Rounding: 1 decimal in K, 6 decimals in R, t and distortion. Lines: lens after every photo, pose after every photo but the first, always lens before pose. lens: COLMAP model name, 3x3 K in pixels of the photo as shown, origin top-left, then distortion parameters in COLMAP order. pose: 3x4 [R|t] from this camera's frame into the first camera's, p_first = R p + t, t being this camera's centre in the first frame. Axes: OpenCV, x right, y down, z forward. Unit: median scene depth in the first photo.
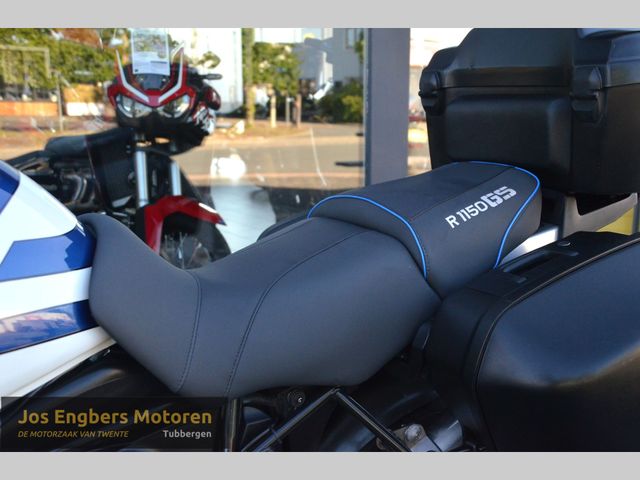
lens RADIAL K [[741.2, 0, 319.8], [0, 741.2, 278.9], [0, 0, 1]] dist [-0.010926, -0.005162]
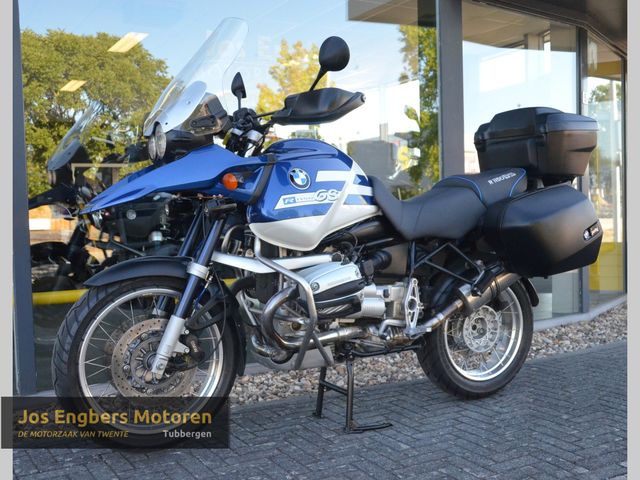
lens RADIAL K [[714.9, 0, 320.7], [0, 714.9, 243.0], [0, 0, 1]] dist [-0.037039, 0.014635]
pose [[0.998135, -0.014770, -0.059227, -0.255064], [0.003333, 0.982023, -0.188730, 0.560256], [0.060950, 0.188180, 0.980241, -1.359740]]
